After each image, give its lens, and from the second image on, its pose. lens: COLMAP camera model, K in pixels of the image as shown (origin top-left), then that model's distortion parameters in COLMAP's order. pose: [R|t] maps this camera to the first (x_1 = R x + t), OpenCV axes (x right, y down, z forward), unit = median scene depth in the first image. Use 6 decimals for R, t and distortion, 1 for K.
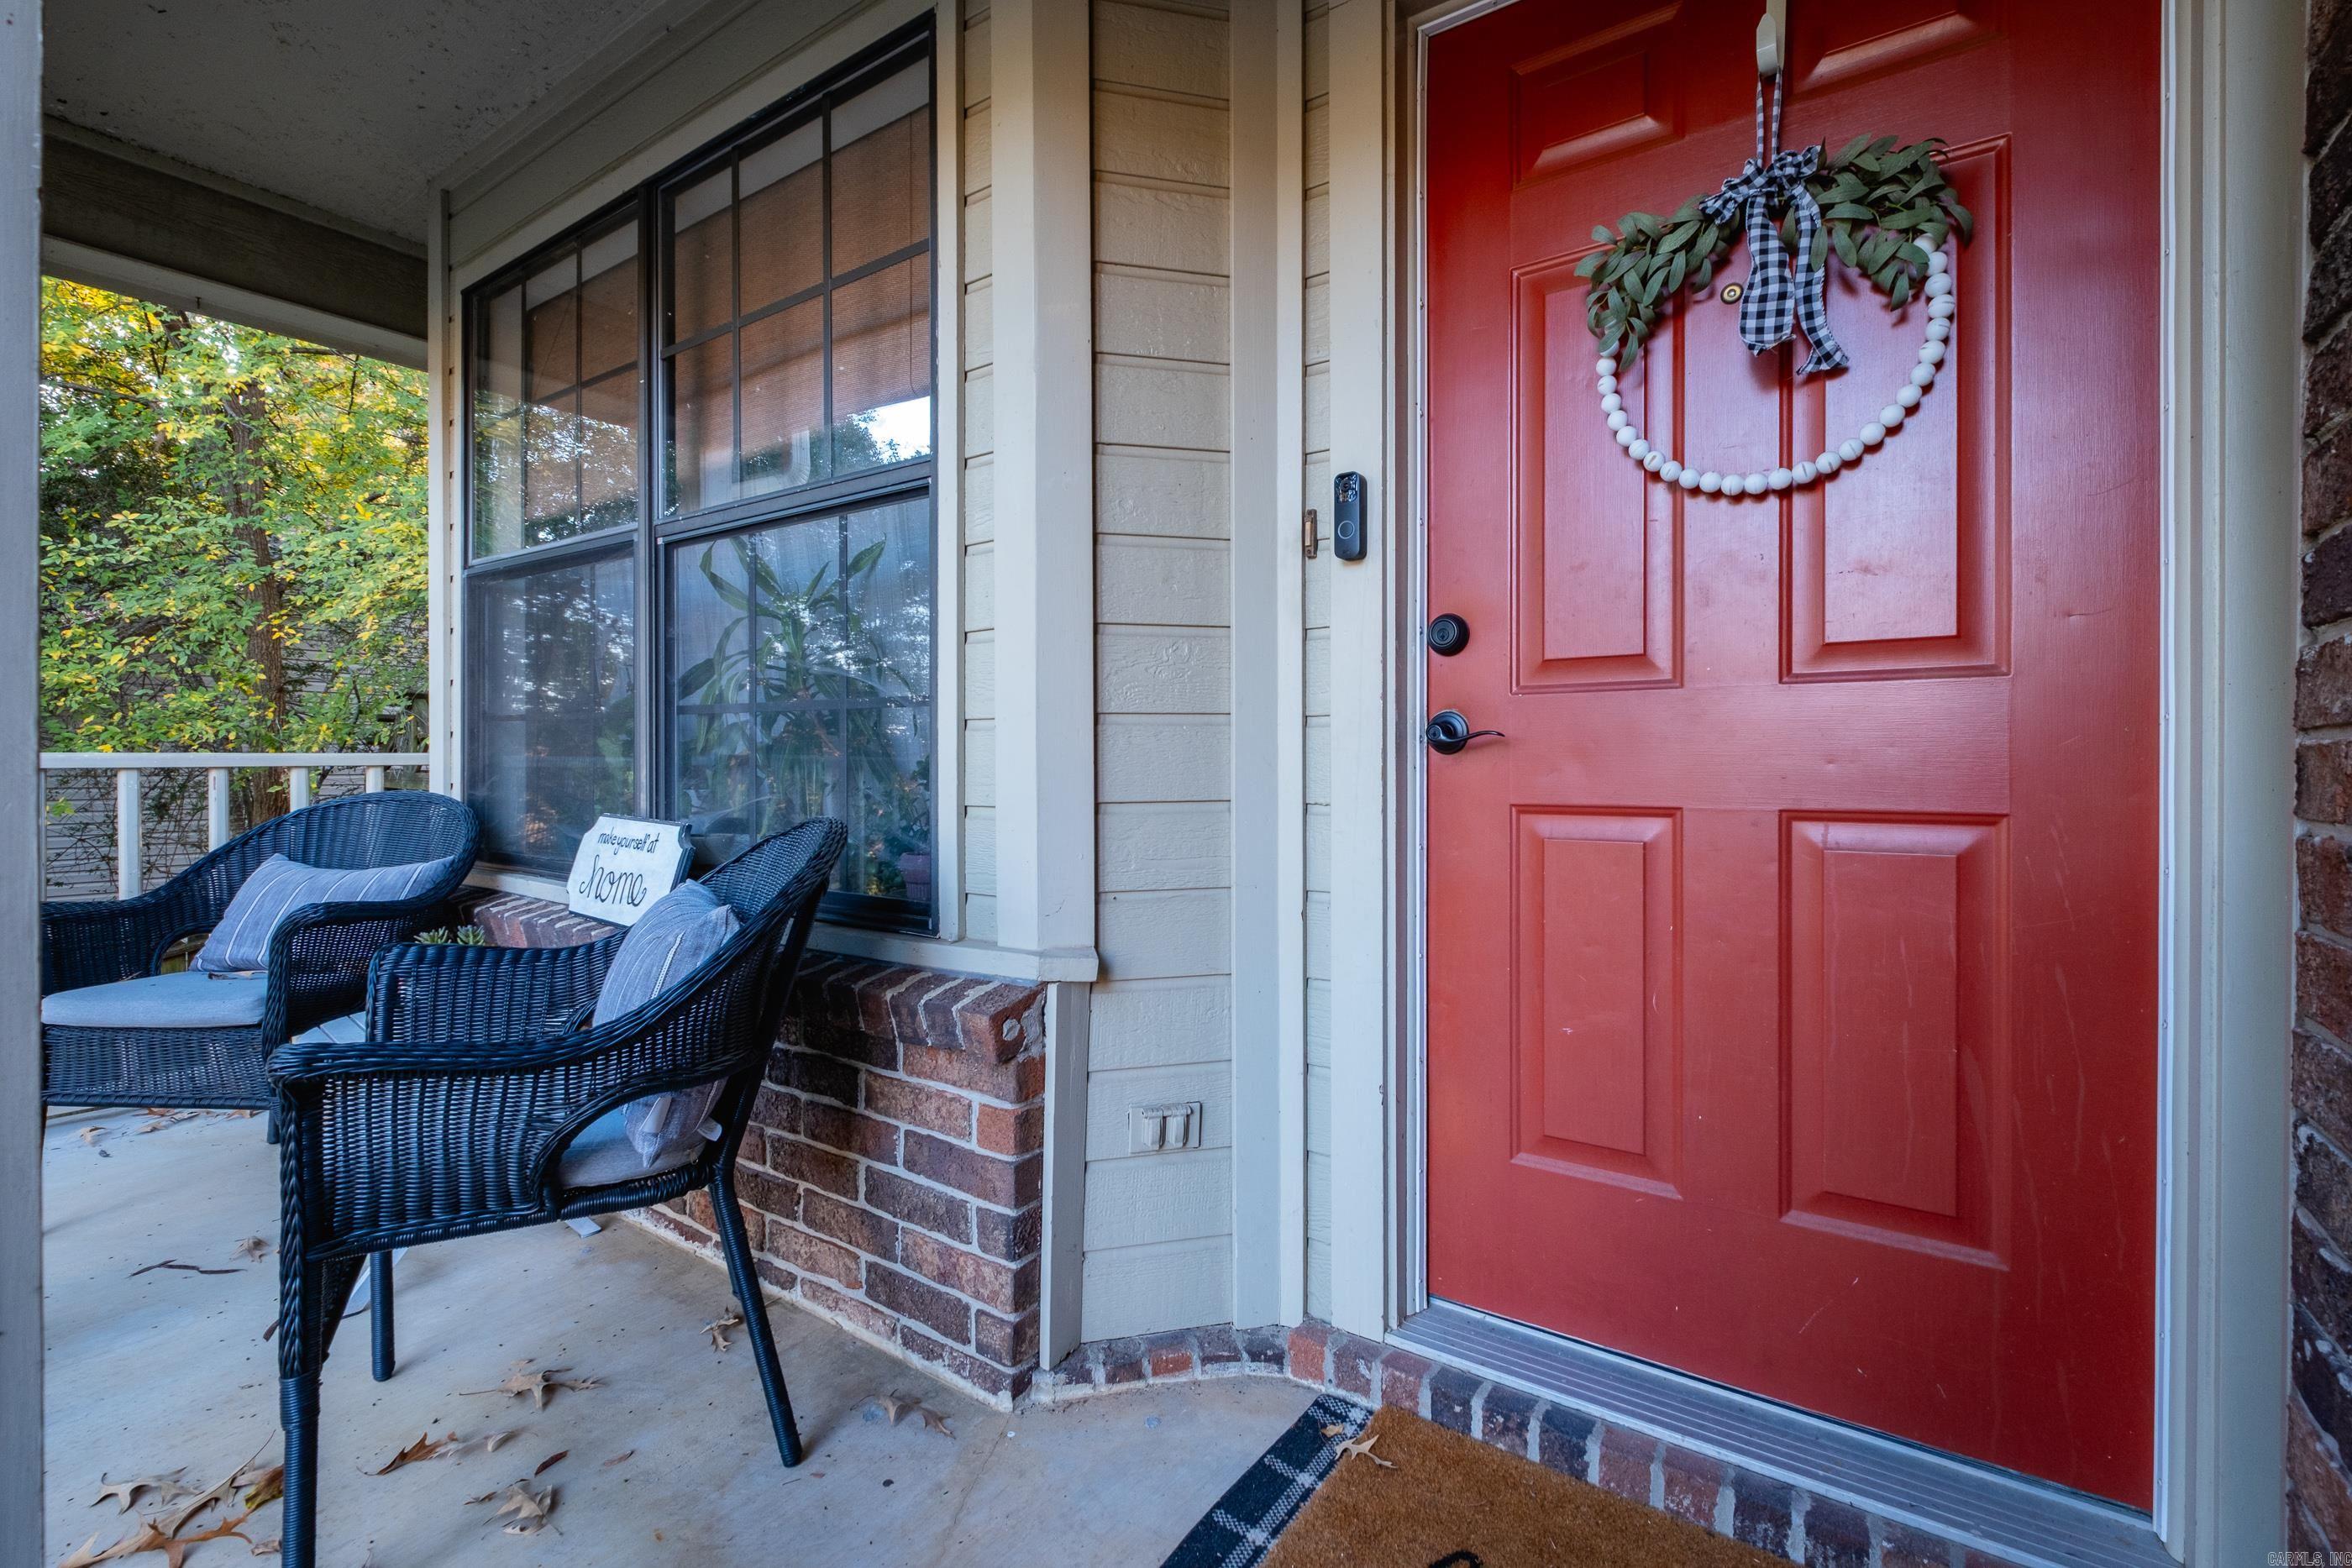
lens RADIAL K [[1021.8, 0, 1178.2], [0, 1021.8, 773.5], [0, 0, 1]] dist [0.007612, -0.005001]
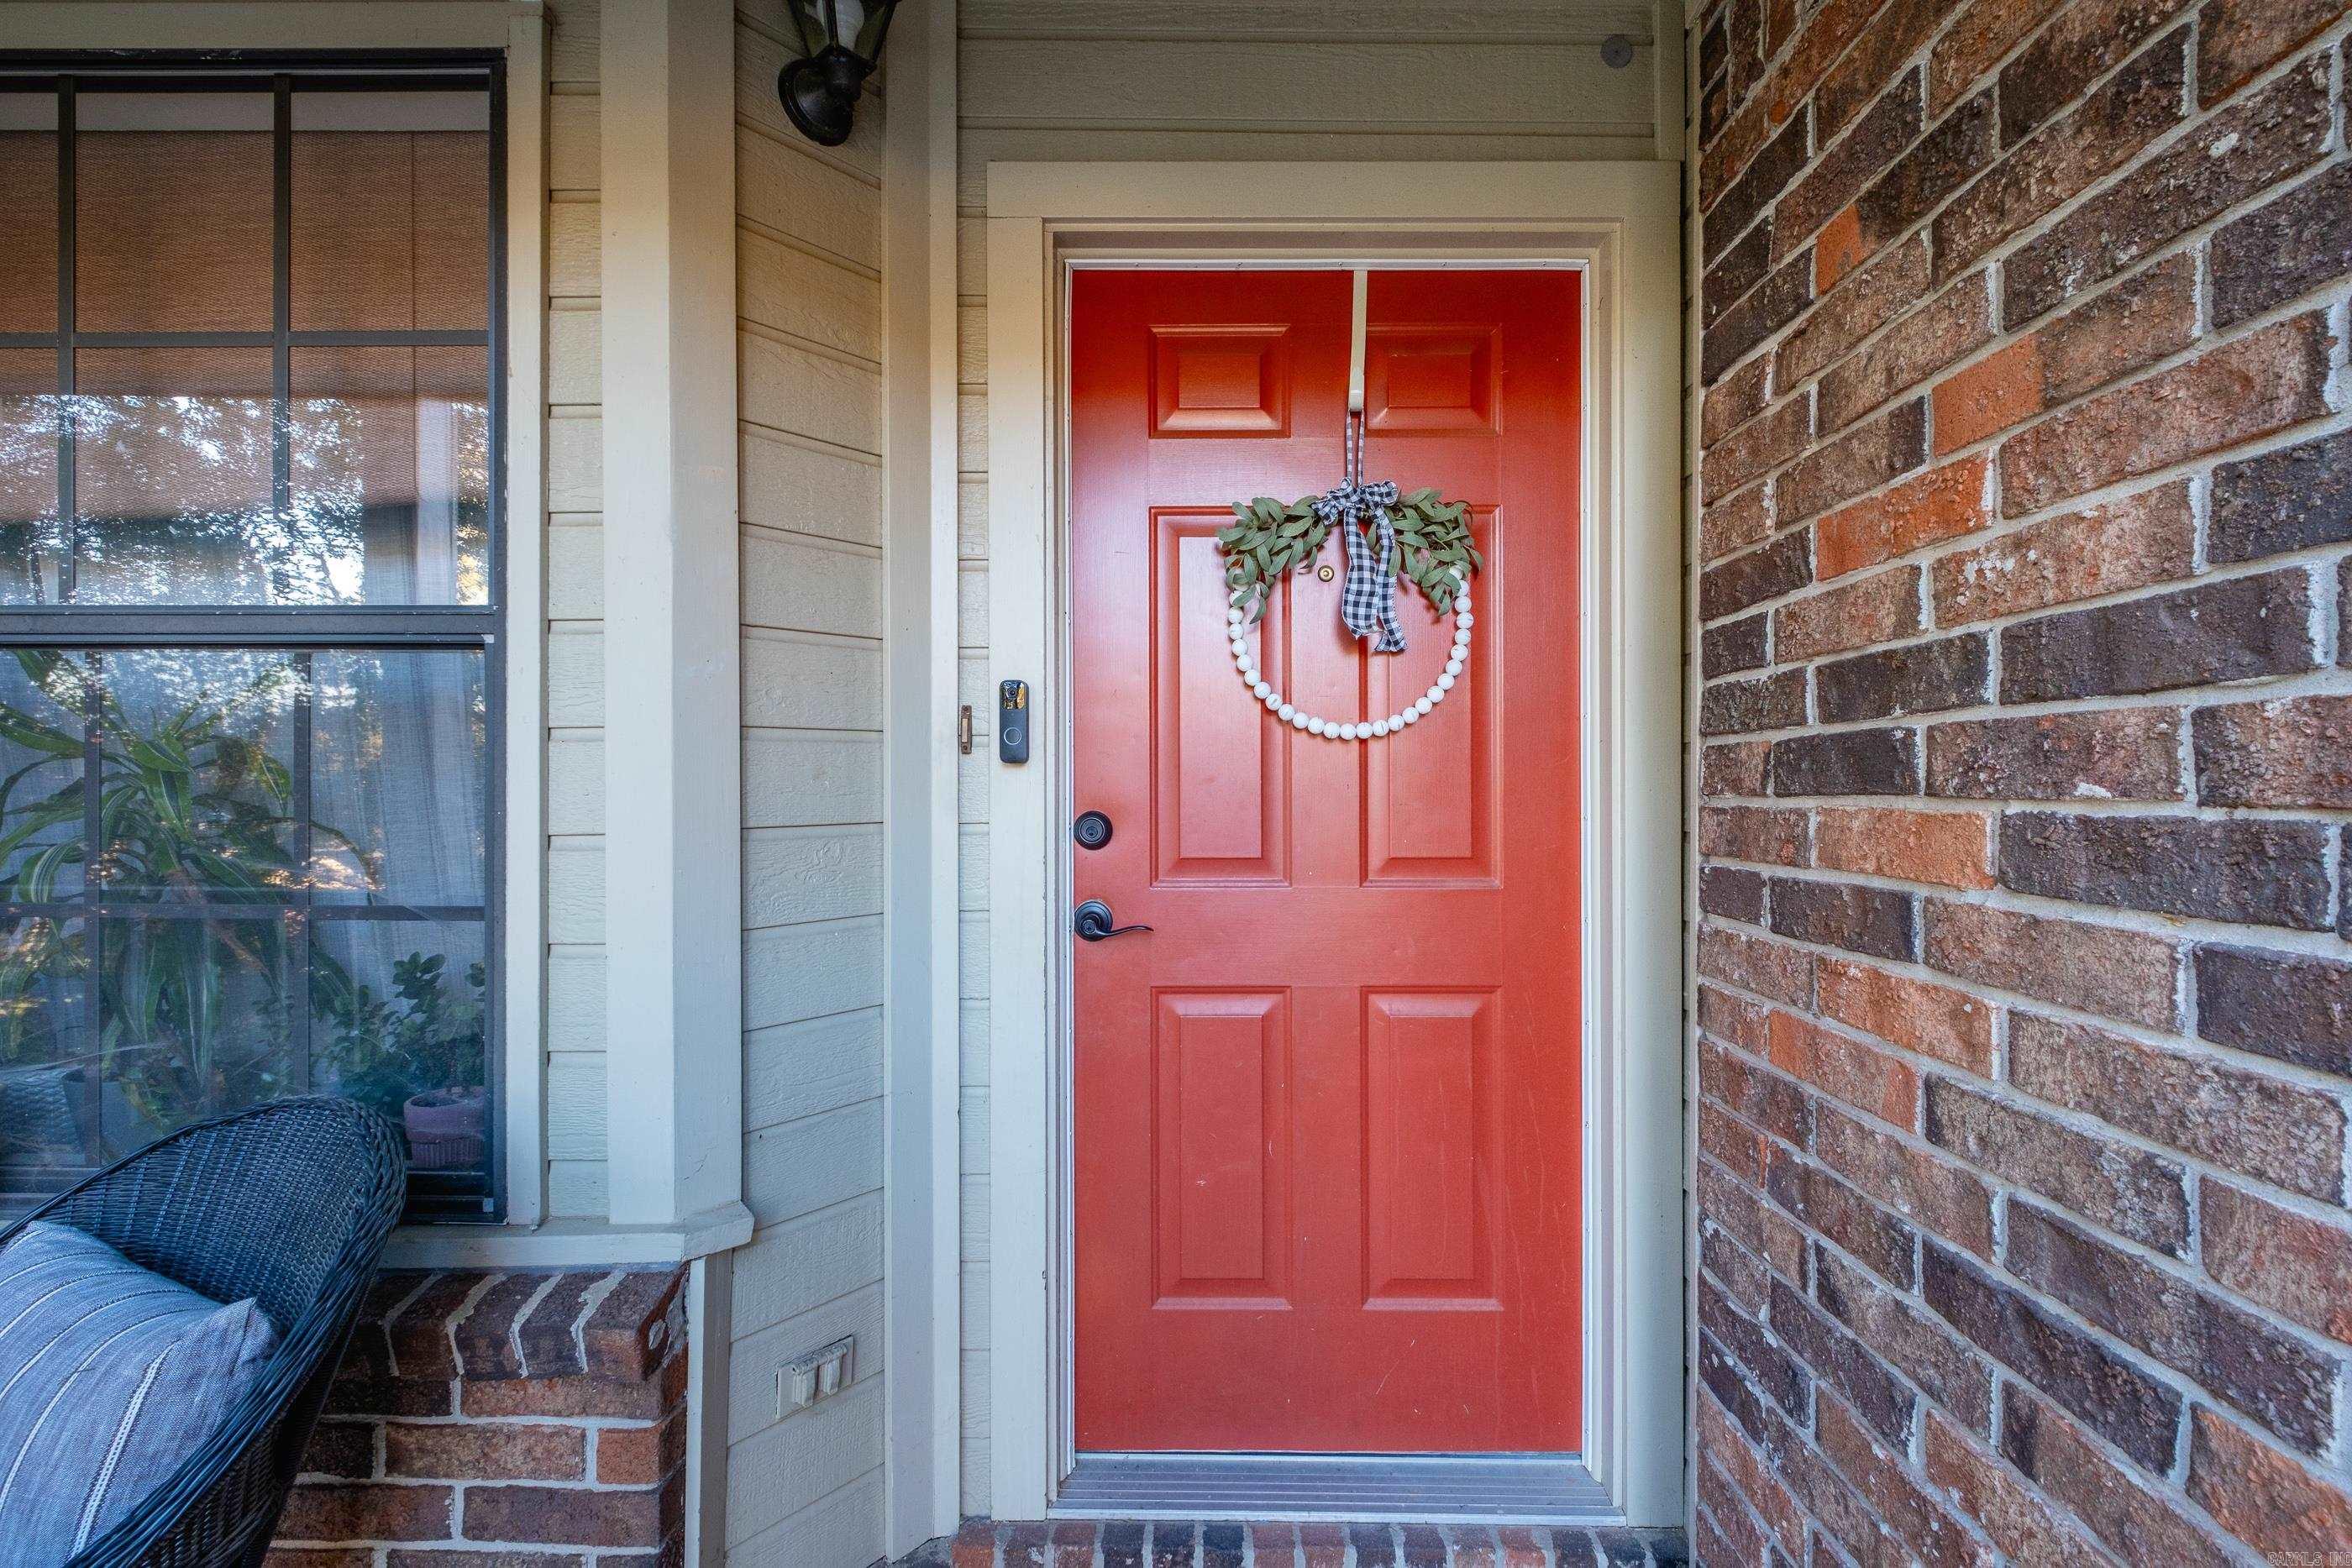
lens RADIAL K [[1021.8, 0, 1182.0], [0, 1021.8, 781.8], [0, 0, 1]] dist [0.007612, -0.005001]
pose [[0.828524, -0.004678, 0.559934, -0.267194], [0.007330, 0.999970, -0.002491, -0.189225], [-0.559905, 0.006168, 0.828534, 0.062045]]
